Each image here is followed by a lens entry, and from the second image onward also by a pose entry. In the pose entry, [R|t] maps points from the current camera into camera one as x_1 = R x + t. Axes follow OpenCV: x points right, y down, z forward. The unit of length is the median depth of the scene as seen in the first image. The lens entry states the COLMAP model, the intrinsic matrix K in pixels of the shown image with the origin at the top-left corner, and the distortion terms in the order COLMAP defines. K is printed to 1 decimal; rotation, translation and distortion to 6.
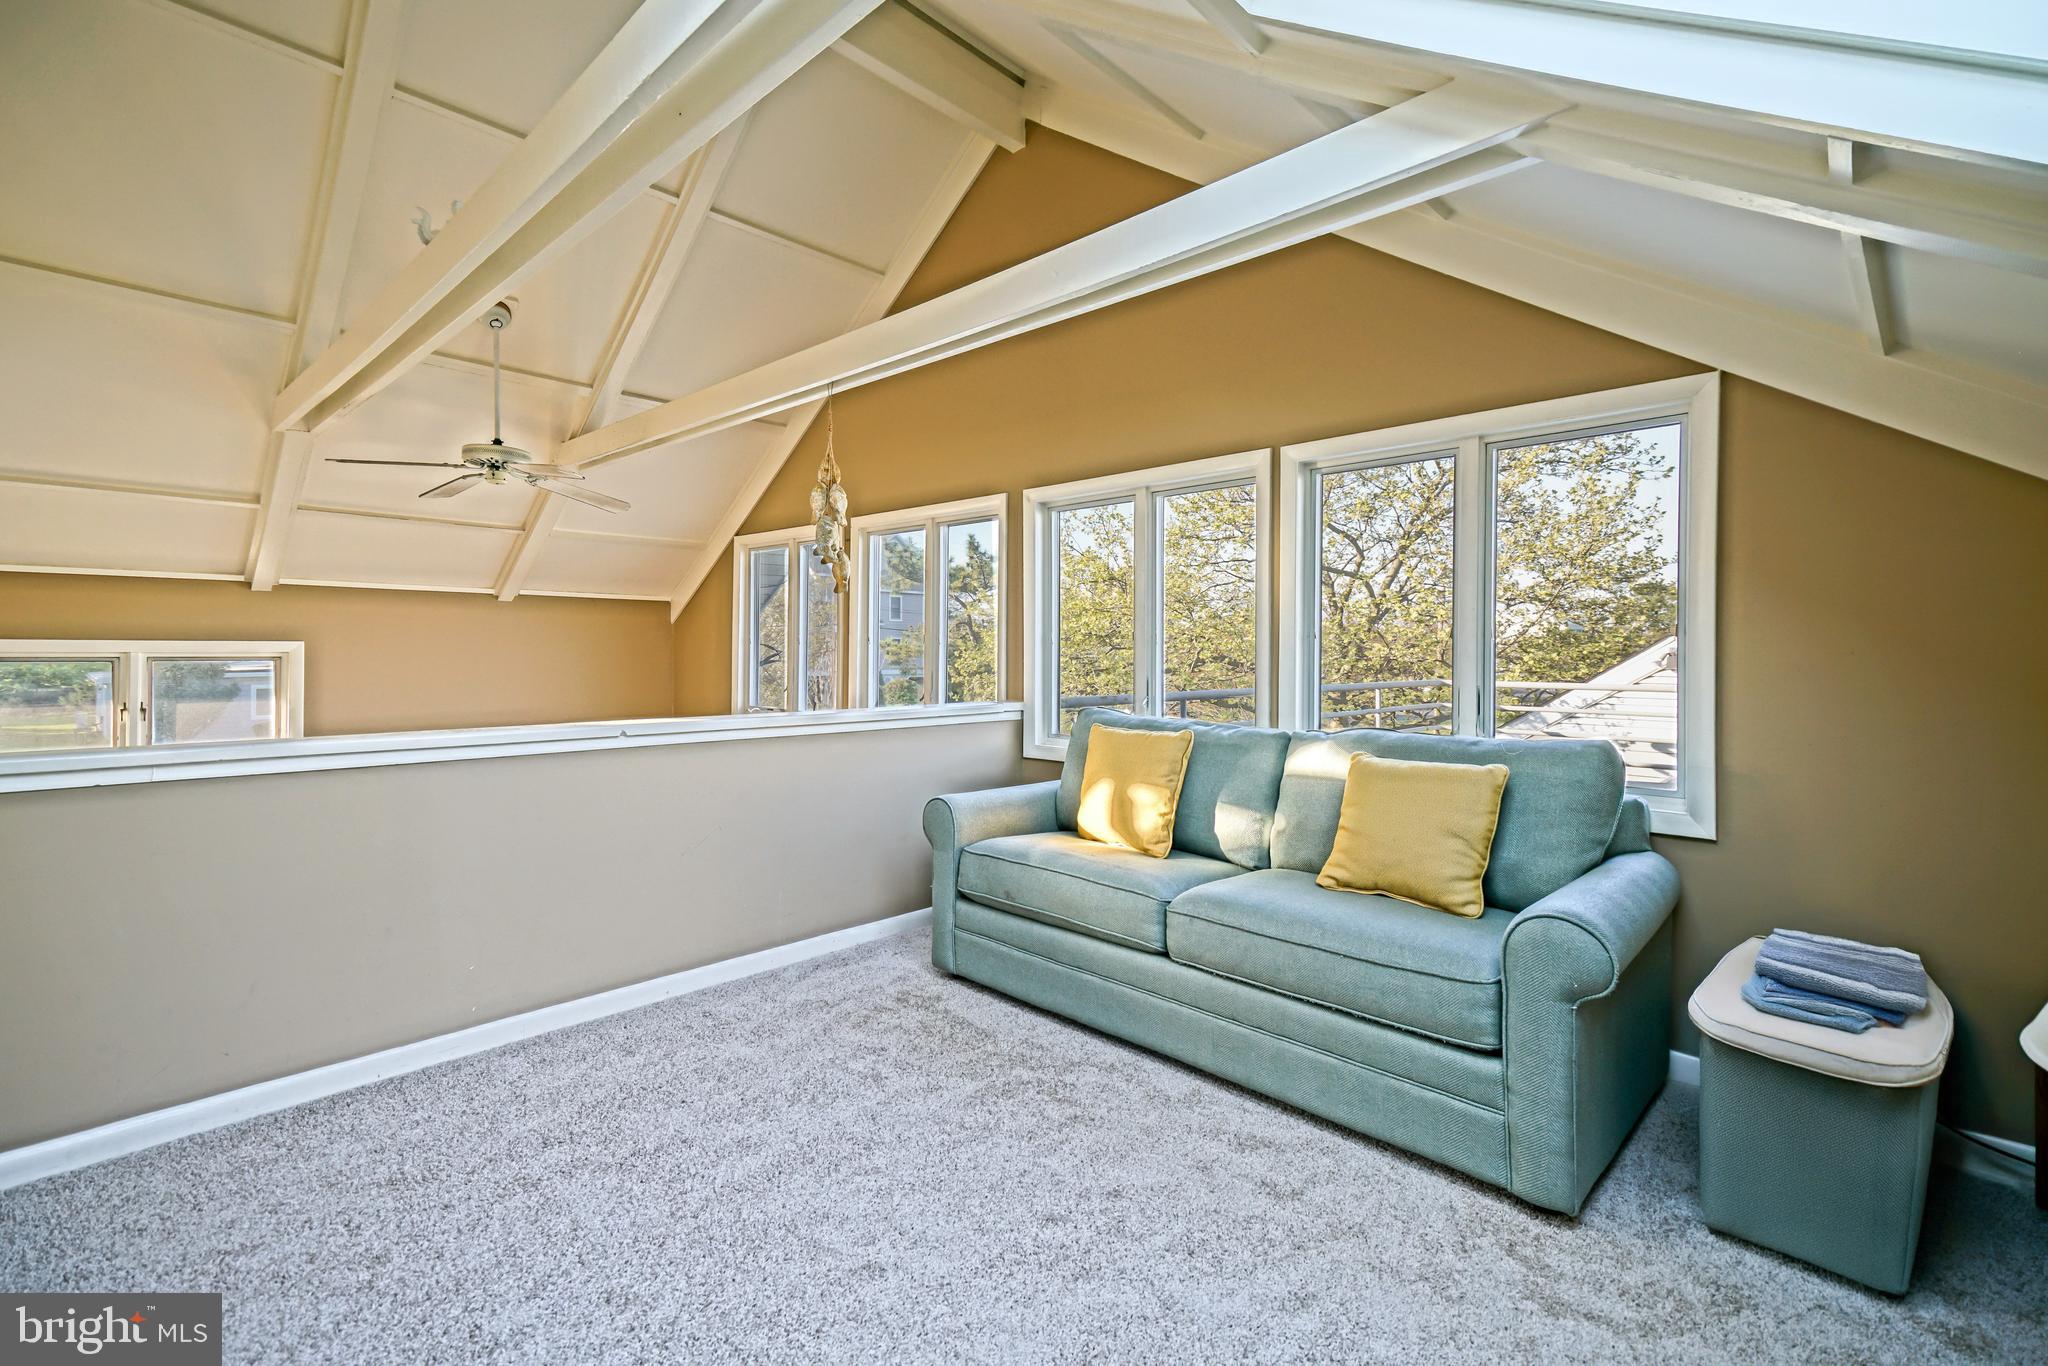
lens RADIAL K [[911.2, 0, 1025.1], [0, 911.2, 662.9], [0, 0, 1]] dist [0.027713, -0.001410]
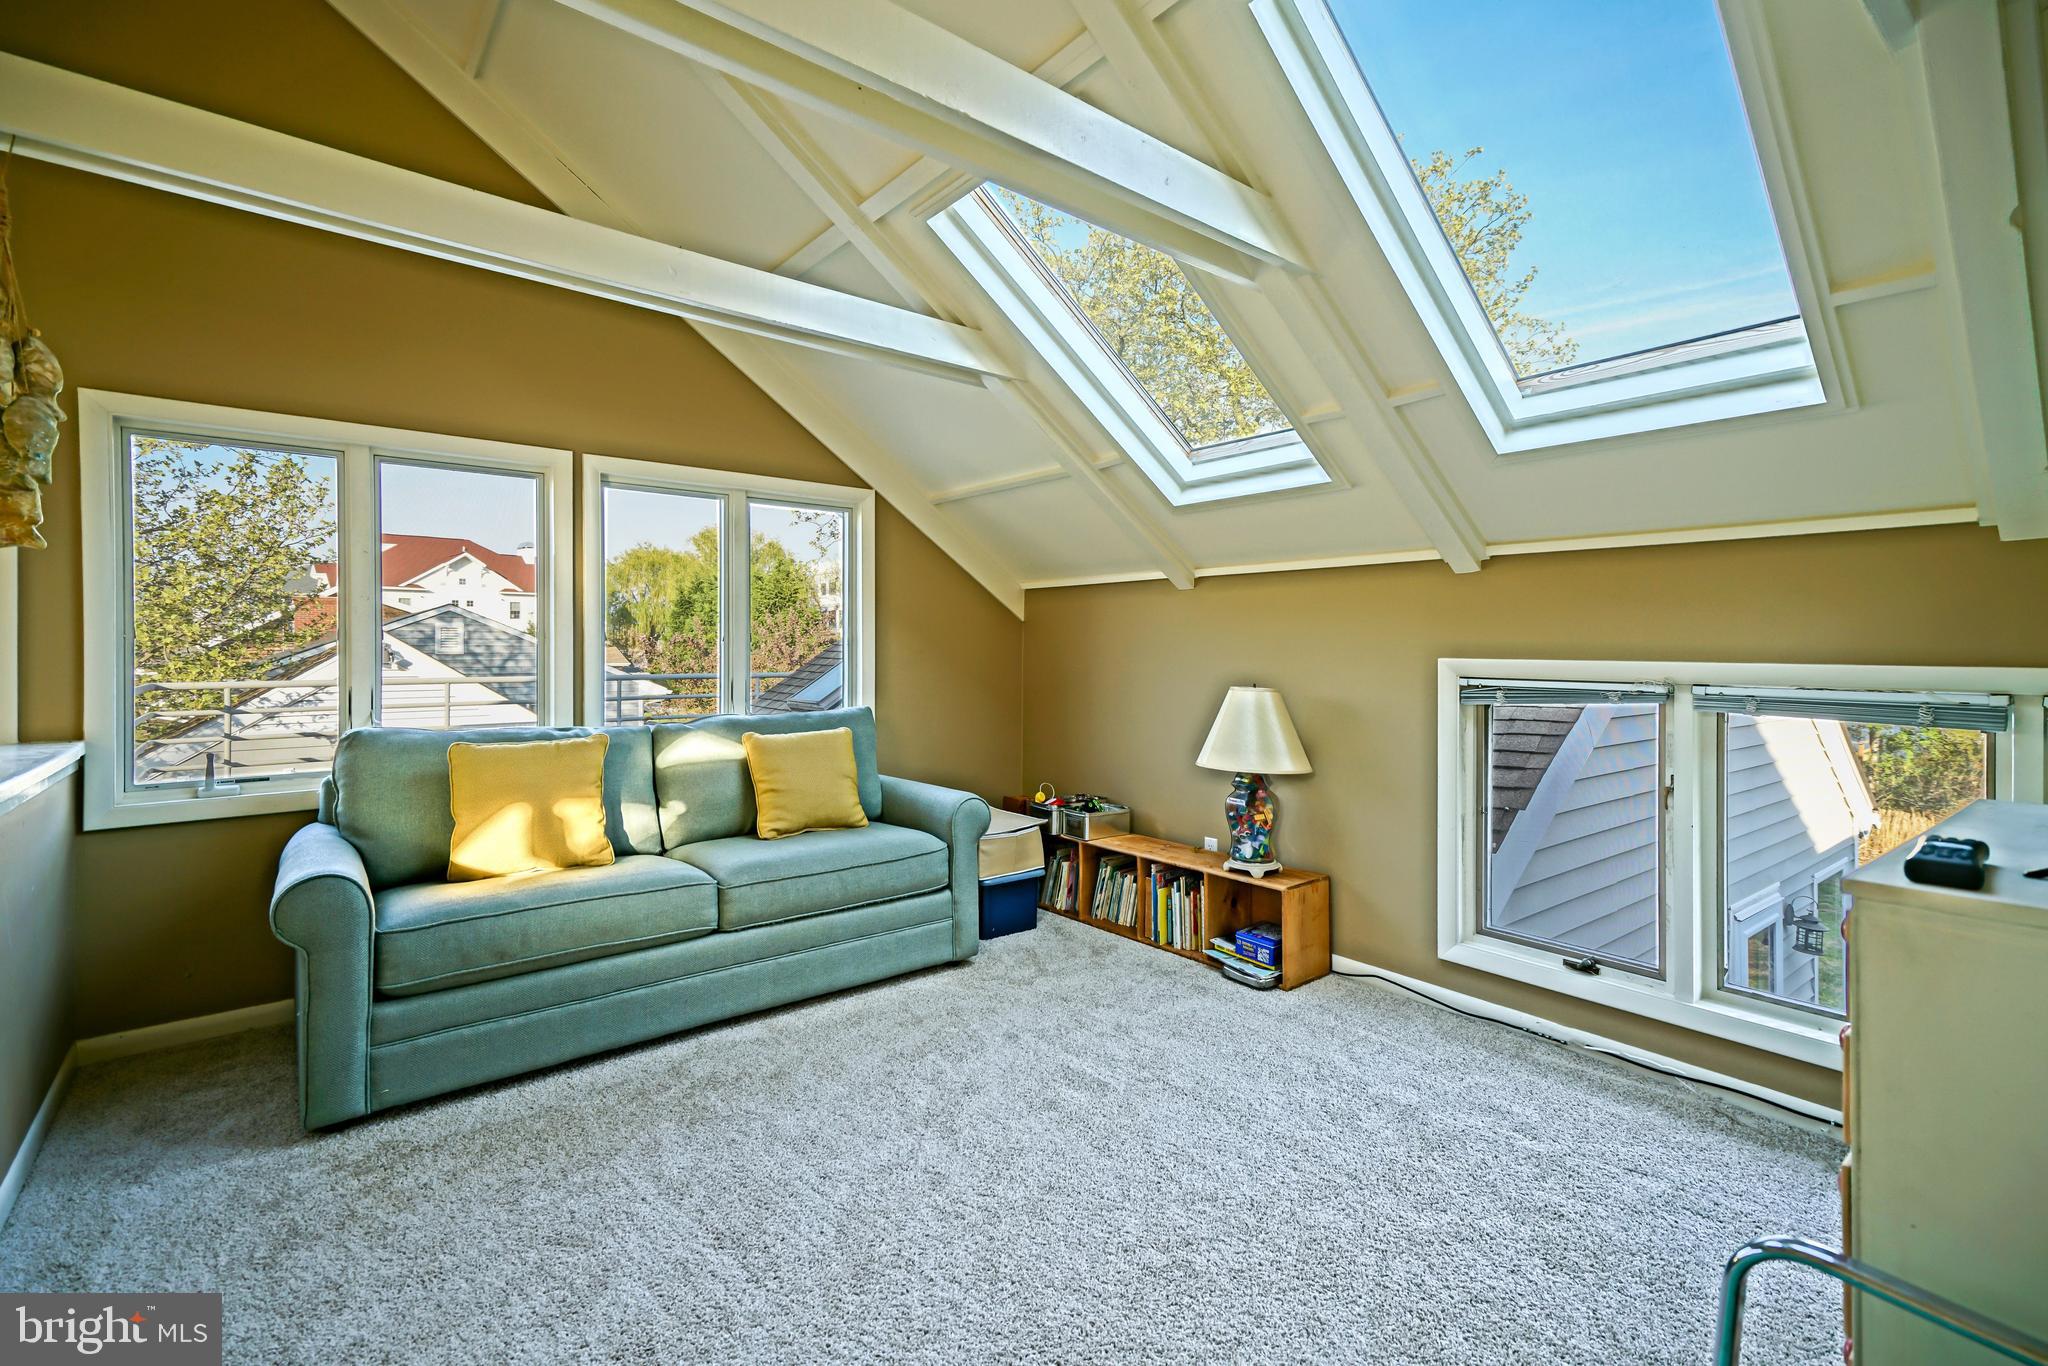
lens RADIAL K [[911.2, 0, 1023.8], [0, 911.2, 667.1], [0, 0, 1]] dist [0.027713, -0.001410]
pose [[0.116479, -0.025842, 0.992857, -0.764295], [0.010645, 0.999637, 0.024770, -0.018638], [-0.993136, 0.007684, 0.116712, 0.432008]]
